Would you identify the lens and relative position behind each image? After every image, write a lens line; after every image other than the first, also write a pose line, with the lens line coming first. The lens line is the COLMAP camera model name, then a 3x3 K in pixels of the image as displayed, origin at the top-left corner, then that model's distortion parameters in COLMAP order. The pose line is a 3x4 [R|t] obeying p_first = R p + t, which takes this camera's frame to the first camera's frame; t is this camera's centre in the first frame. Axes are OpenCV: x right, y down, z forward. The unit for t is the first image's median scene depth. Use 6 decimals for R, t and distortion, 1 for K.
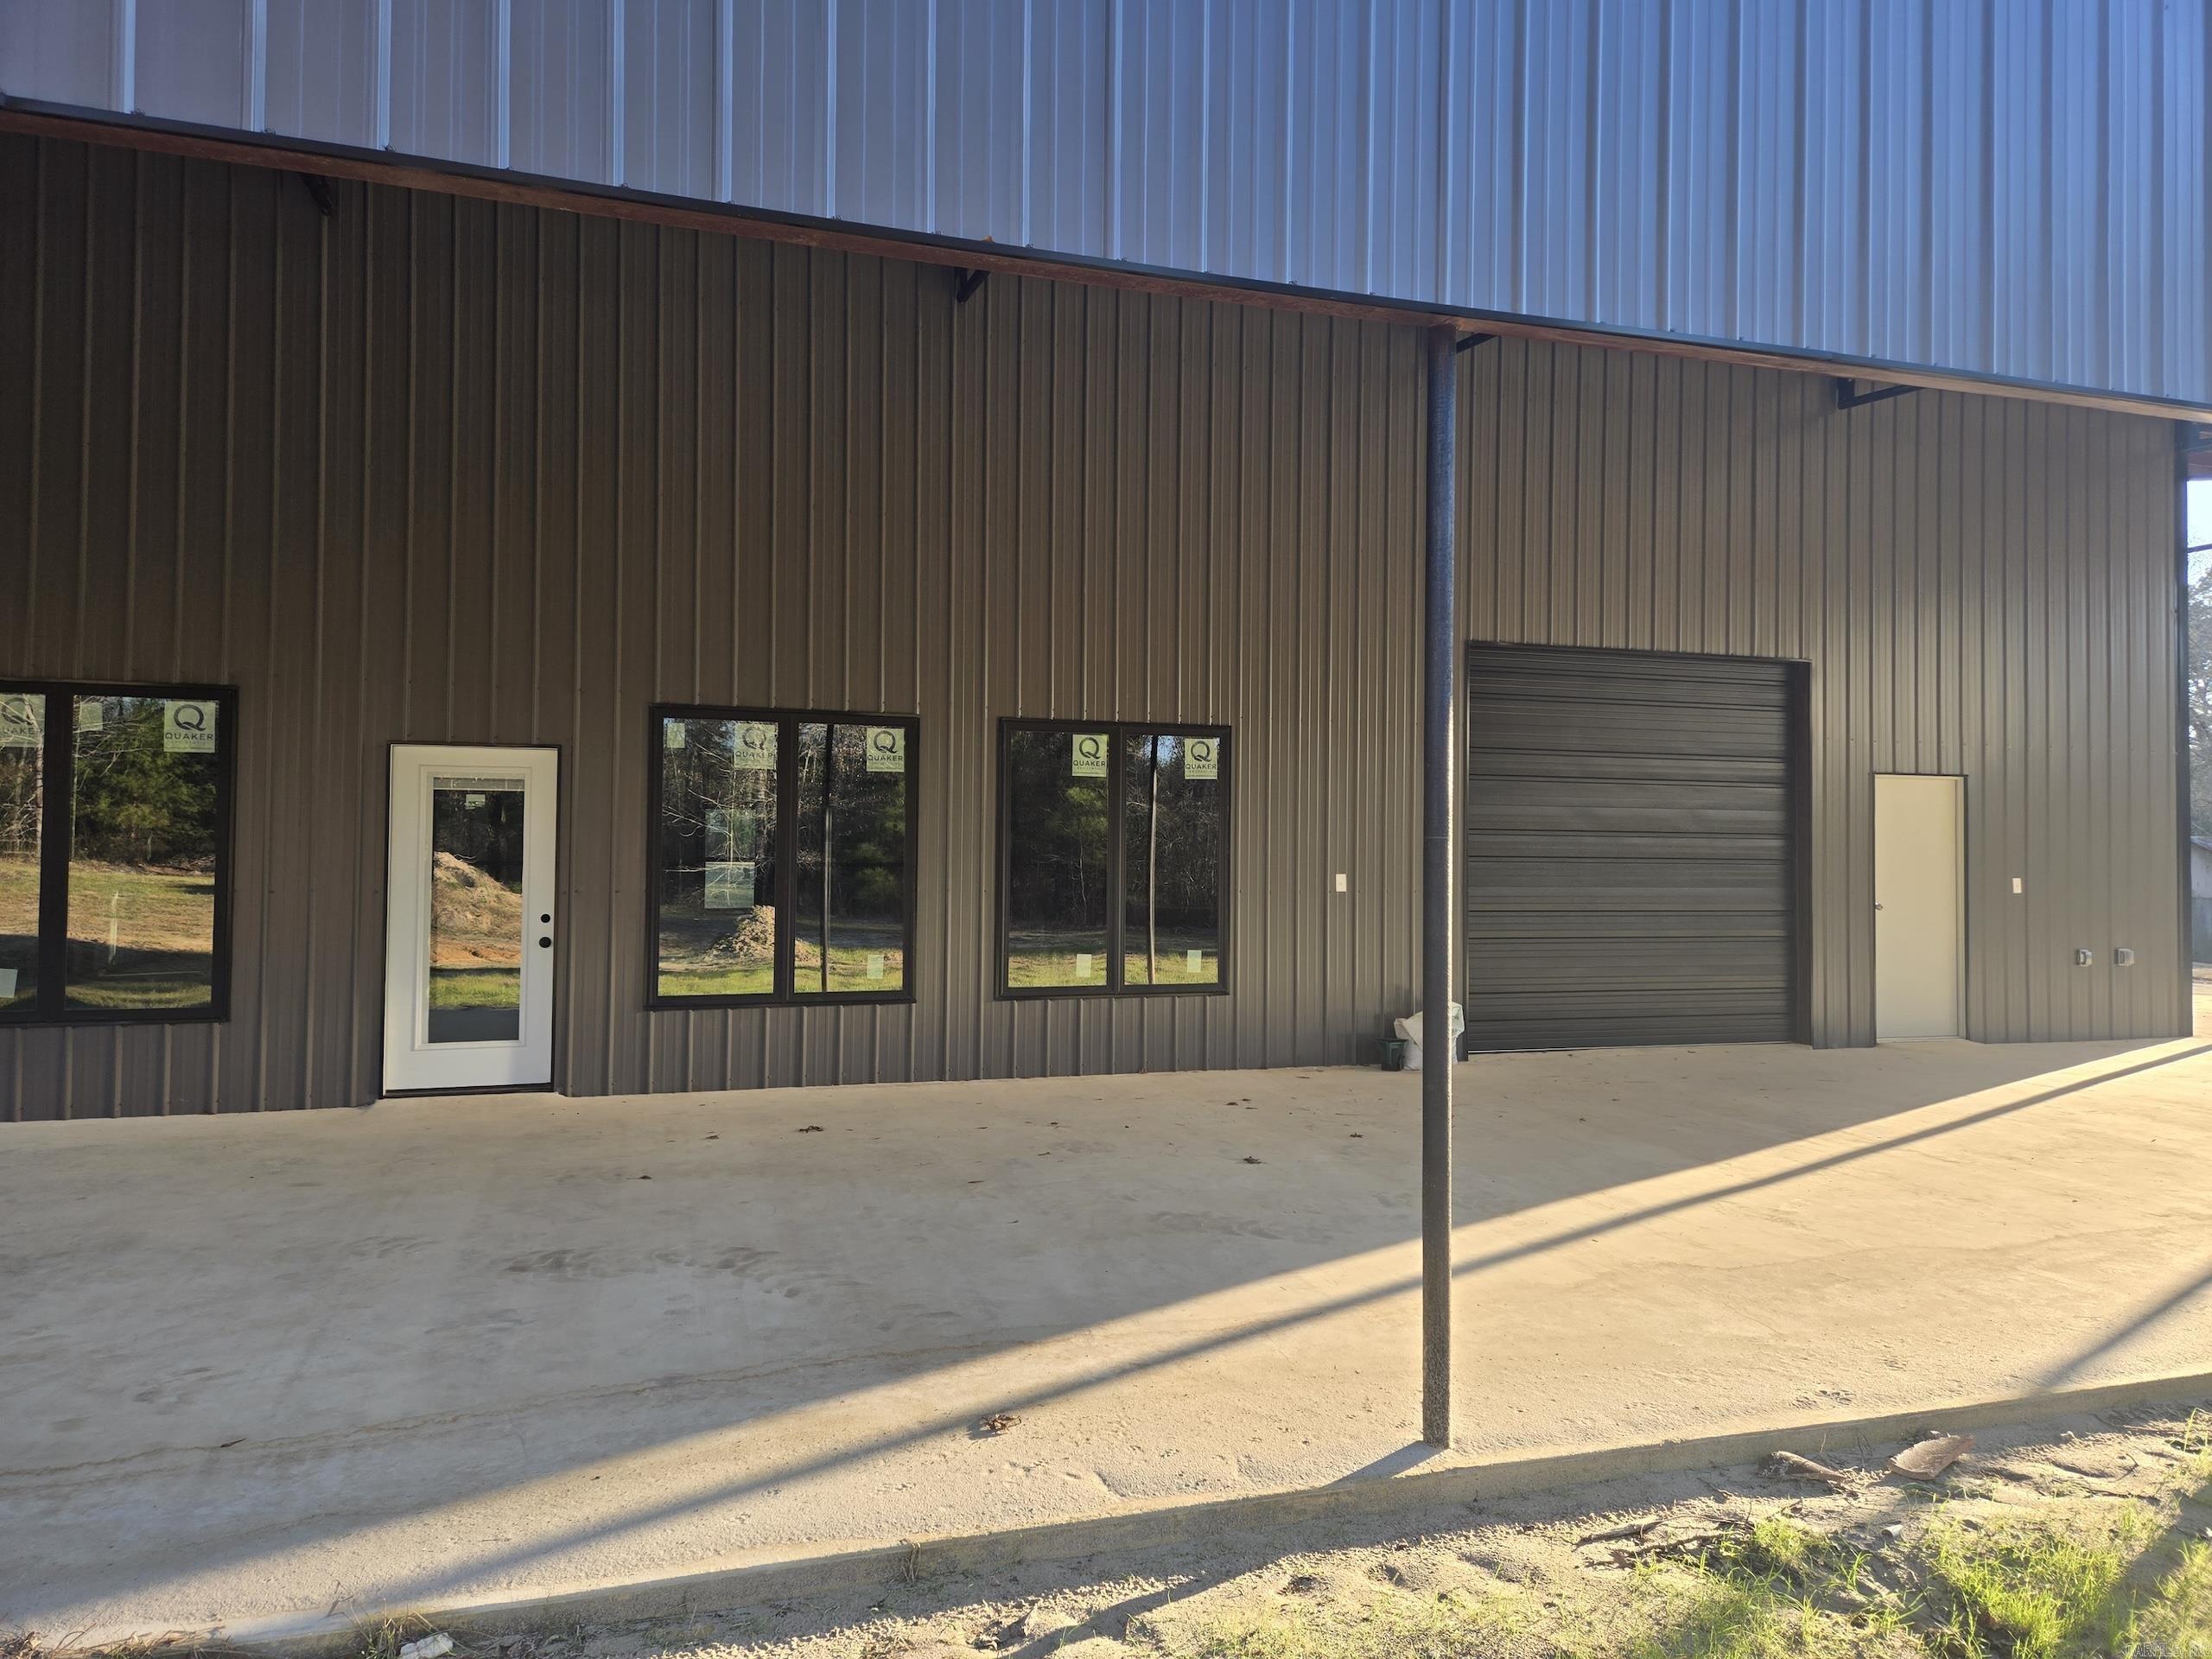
lens RADIAL K [[1471.4, 0, 1066.6], [0, 1471.4, 831.7], [0, 0, 1]] dist [0.083973, -0.064812]
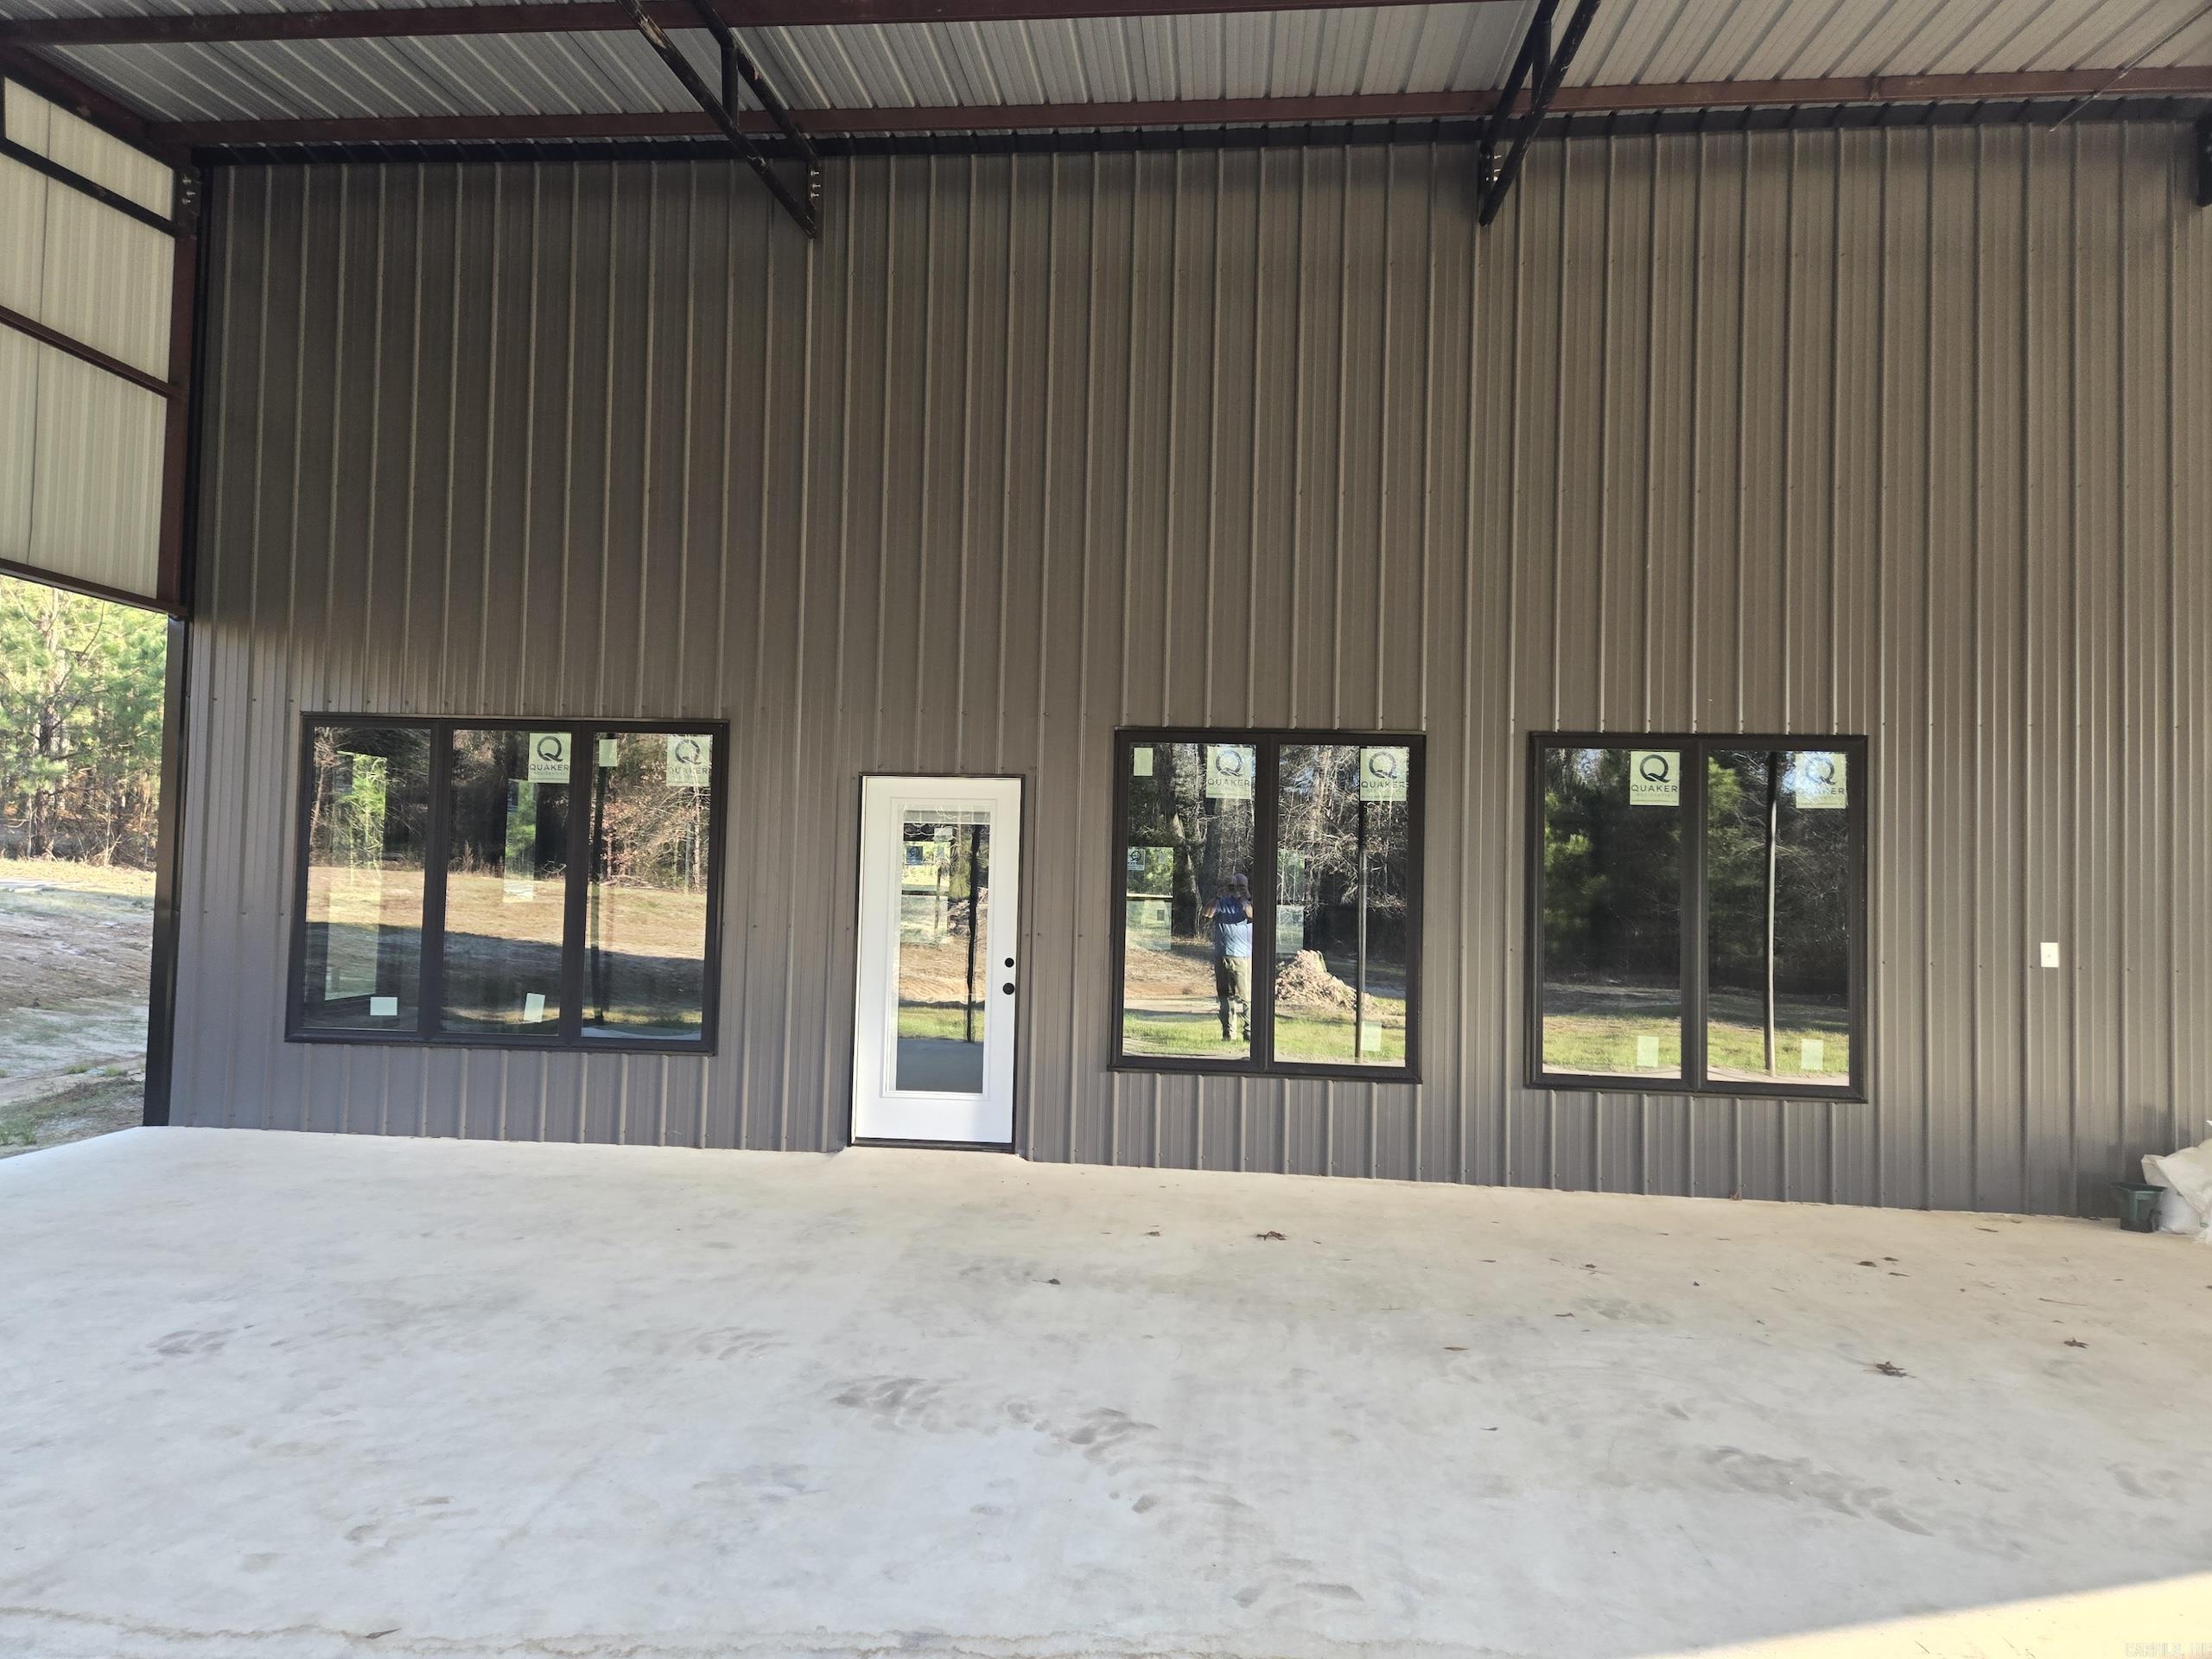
lens RADIAL K [[1471.4, 0, 1066.6], [0, 1471.4, 831.7], [0, 0, 1]] dist [0.083973, -0.064812]
pose [[0.921870, 0.001868, -0.387494, 0.037717], [-0.013050, 0.999571, -0.026229, 0.000506], [0.387278, 0.029237, 0.921499, 0.180691]]
